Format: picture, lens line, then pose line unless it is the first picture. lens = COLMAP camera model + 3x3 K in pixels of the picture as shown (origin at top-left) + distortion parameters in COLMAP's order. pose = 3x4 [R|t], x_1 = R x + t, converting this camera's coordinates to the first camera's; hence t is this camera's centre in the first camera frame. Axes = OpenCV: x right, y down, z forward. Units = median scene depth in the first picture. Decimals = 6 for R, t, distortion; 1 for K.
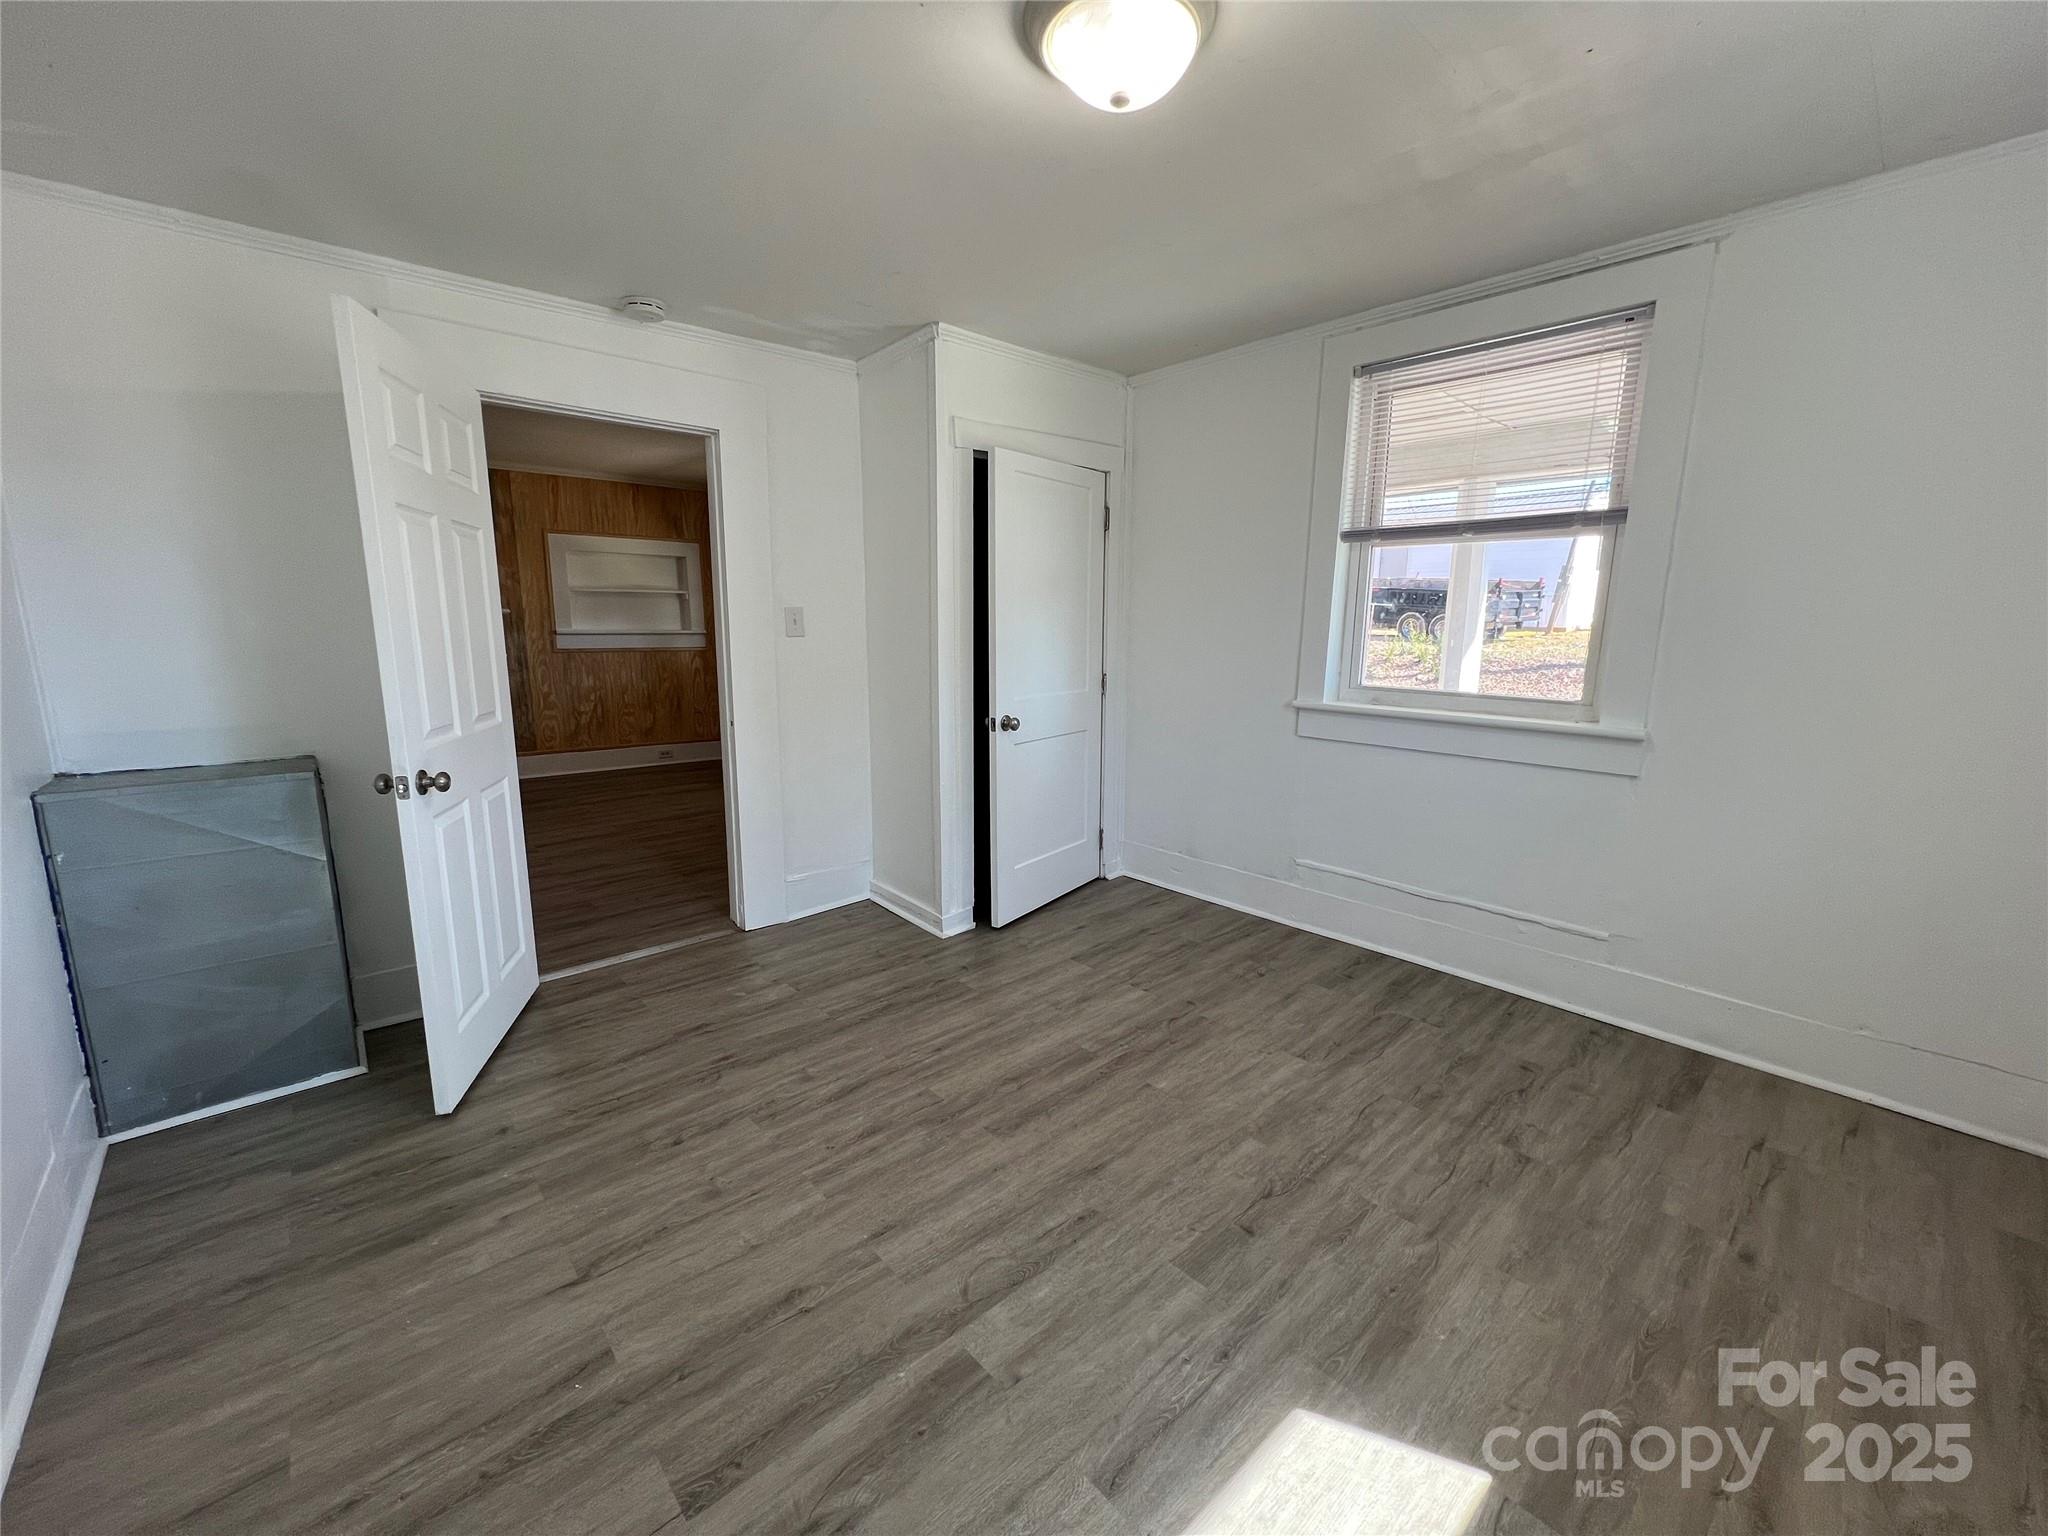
lens RADIAL K [[816.5, 0, 1026.9], [0, 816.5, 766.4], [0, 0, 1]] dist [-0.003994, 0.001073]
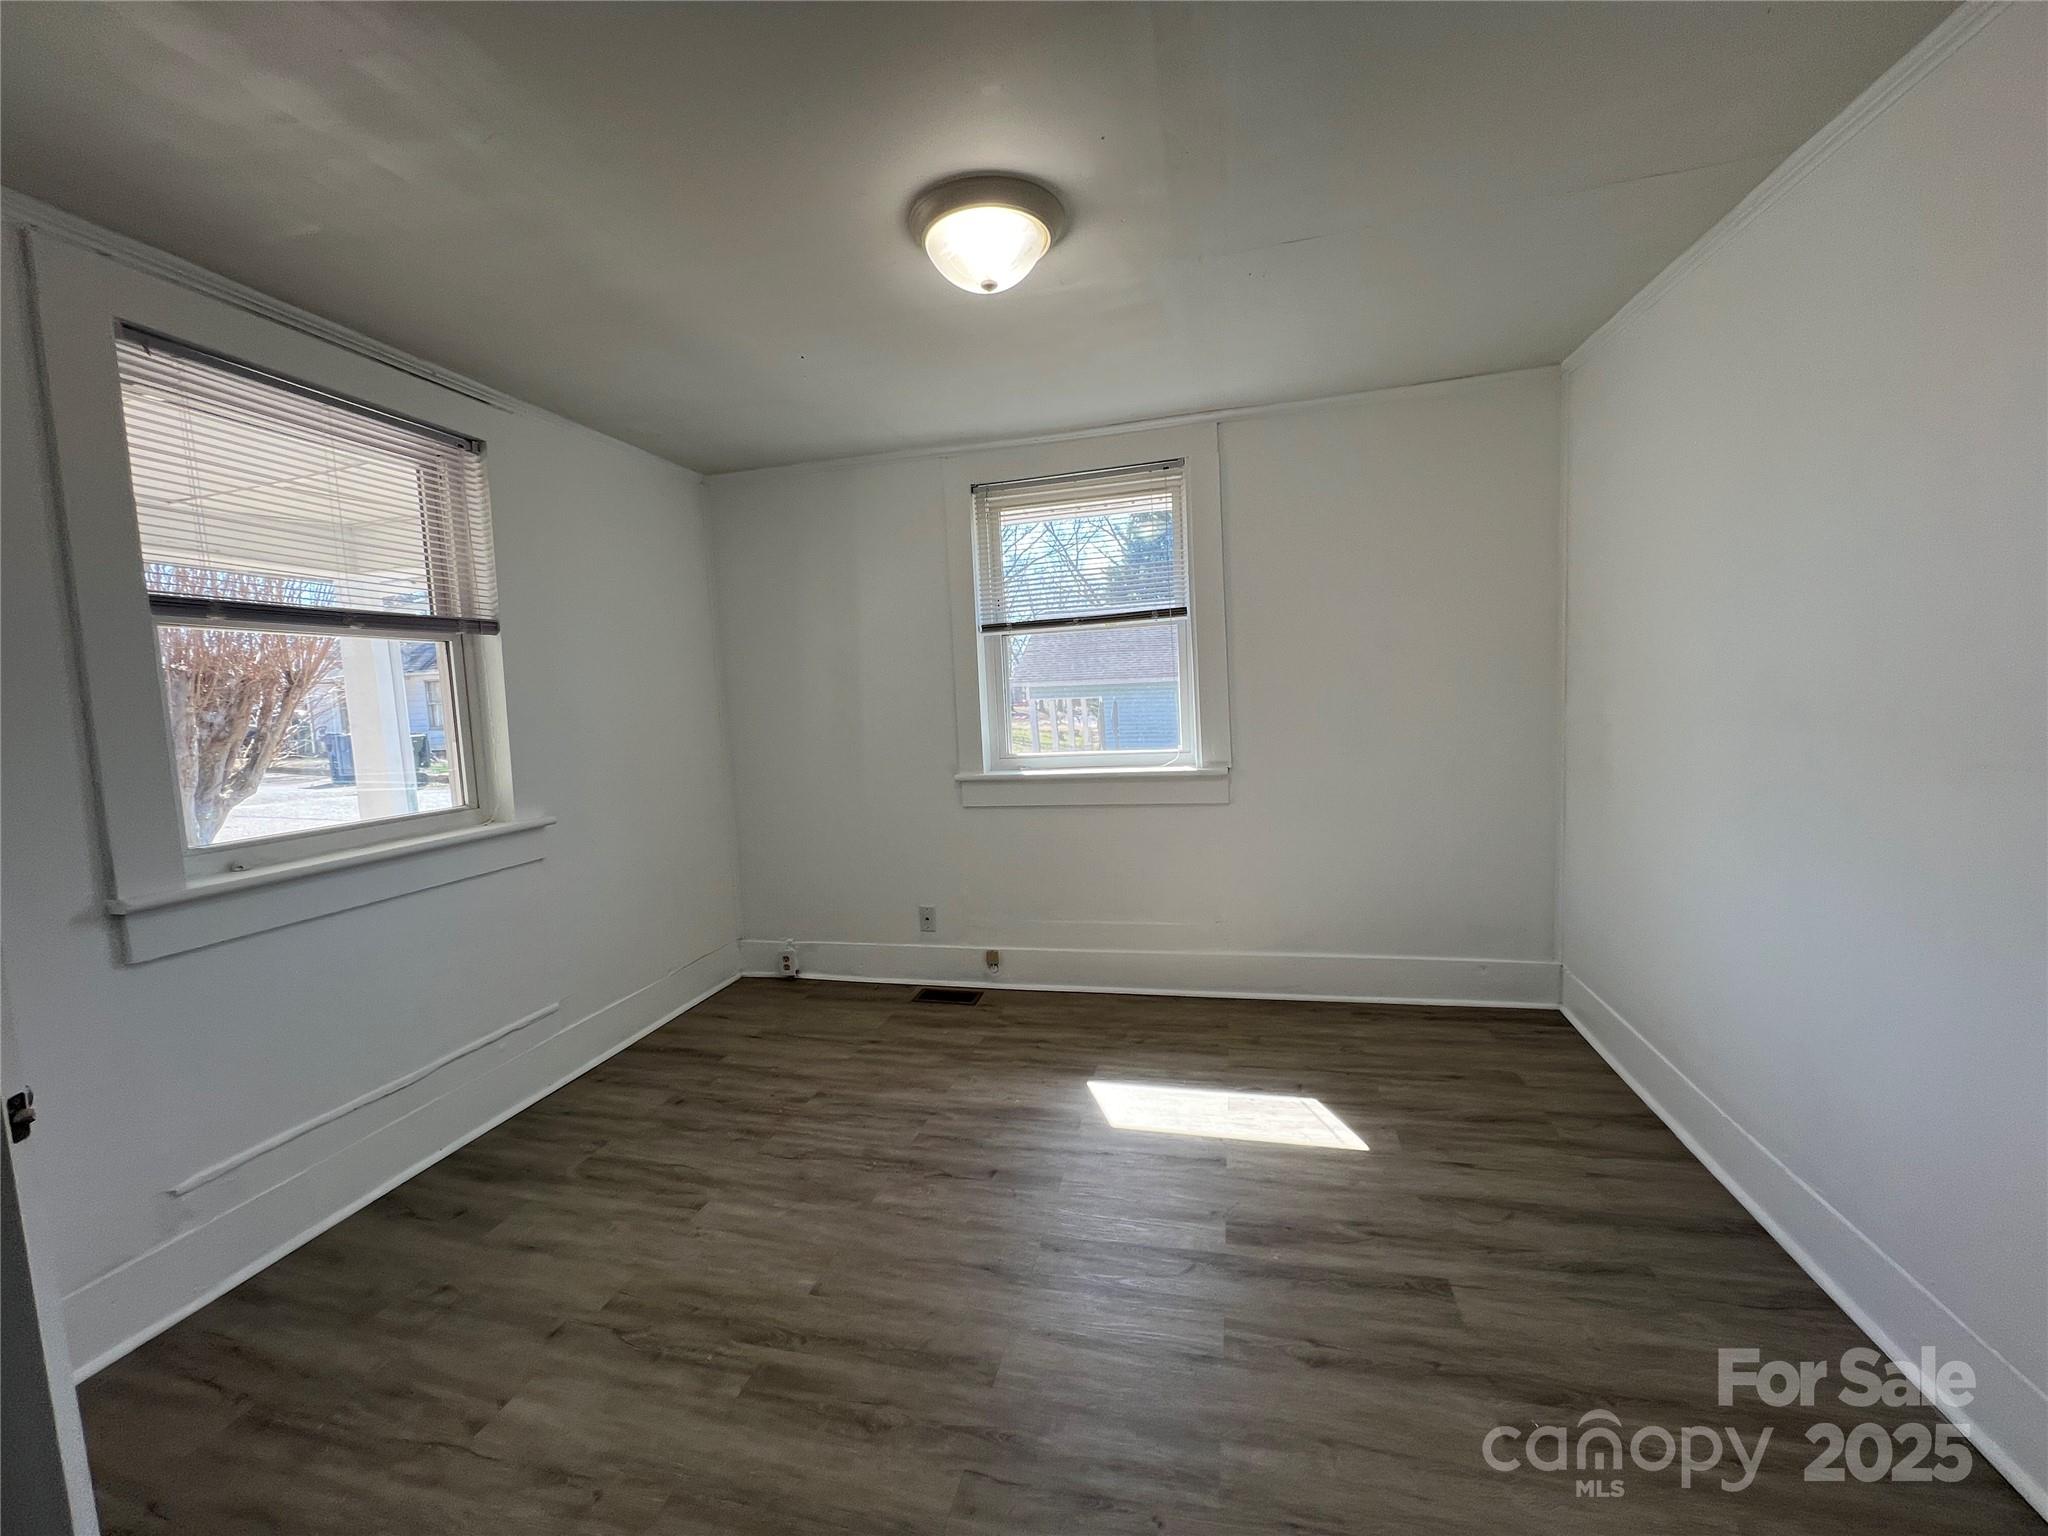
lens RADIAL K [[816.5, 0, 1026.9], [0, 816.5, 766.4], [0, 0, 1]] dist [-0.003994, 0.001073]
pose [[-0.563853, -0.058727, 0.823785, -0.671181], [0.185089, 0.963111, 0.195346, -0.251854], [-0.804868, 0.262620, -0.532183, 1.254882]]
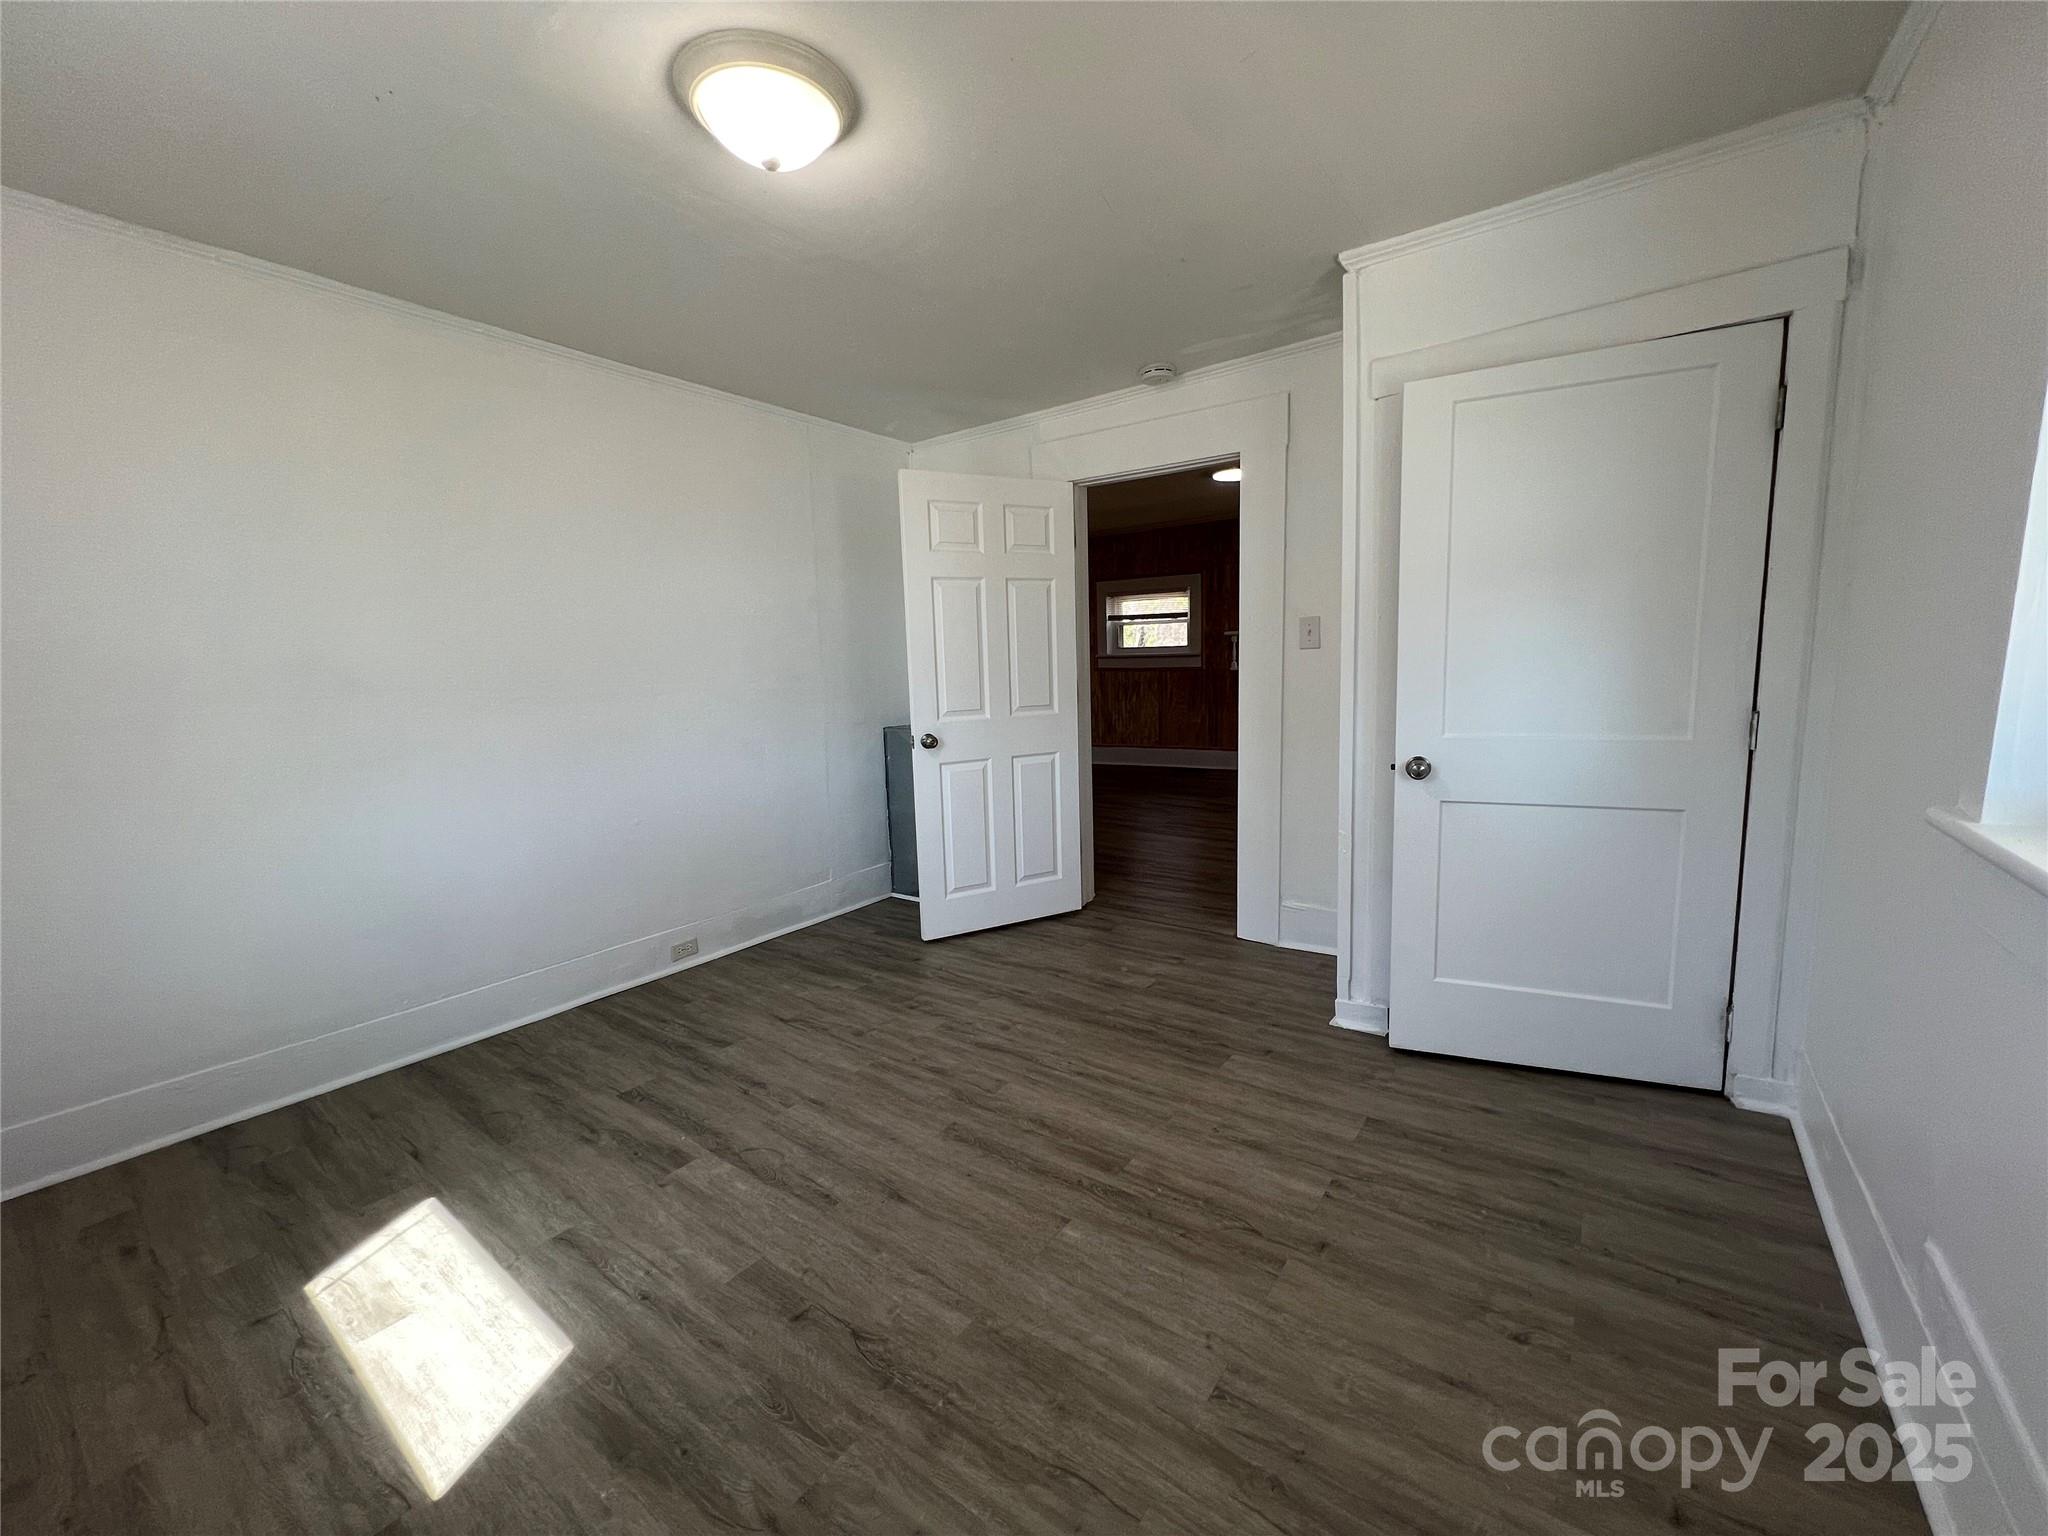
lens RADIAL K [[816.5, 0, 1026.9], [0, 816.5, 766.4], [0, 0, 1]] dist [-0.003994, 0.001073]
pose [[0.205871, 0.126689, -0.970344, 0.944432], [-0.137101, 0.985538, 0.099585, -0.124660], [0.968927, 0.112533, 0.220263, 0.830407]]
